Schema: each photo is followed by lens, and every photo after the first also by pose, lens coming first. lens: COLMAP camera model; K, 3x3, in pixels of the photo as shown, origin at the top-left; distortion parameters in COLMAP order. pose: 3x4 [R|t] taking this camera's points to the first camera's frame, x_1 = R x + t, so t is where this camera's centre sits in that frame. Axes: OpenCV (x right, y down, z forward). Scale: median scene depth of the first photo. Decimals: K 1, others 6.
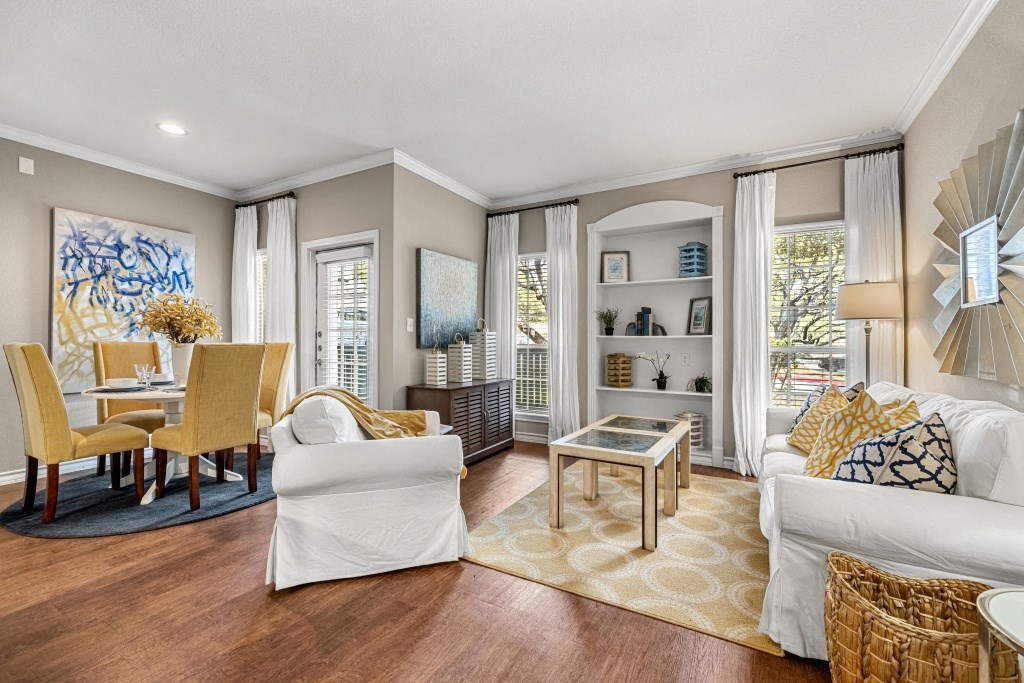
lens RADIAL K [[434.1, 0, 513.4], [0, 434.1, 339.5], [0, 0, 1]] dist [0.002649, 0.000187]
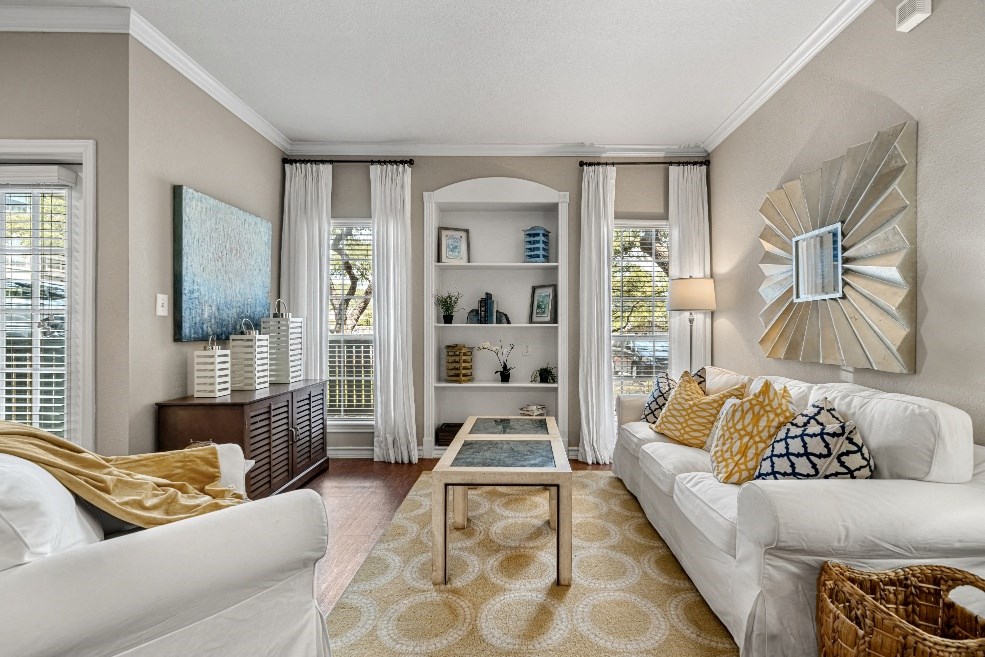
lens RADIAL K [[417.5, 0, 491.8], [0, 417.5, 330.3], [0, 0, 1]] dist [0.002649, 0.000187]
pose [[0.868674, -0.001872, 0.495381, -0.126450], [-0.001509, 0.999978, 0.006425, -0.001582], [-0.495382, -0.006329, 0.868652, 0.243369]]
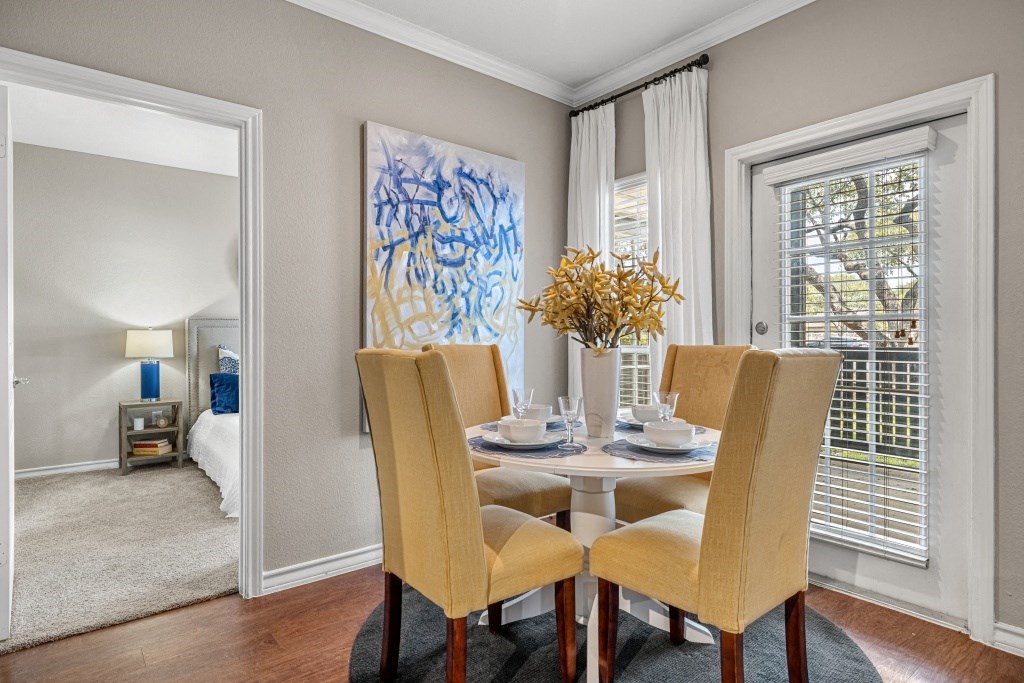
lens RADIAL K [[555.0, 0, 511.4], [0, 555.0, 340.7], [0, 0, 1]] dist [-0.005998, 0.001323]
pose [[0.929642, -0.003701, -0.368446, -0.553842], [0.005740, 0.999974, 0.004439, -0.002520], [0.368419, -0.006241, 0.929639, 0.340545]]
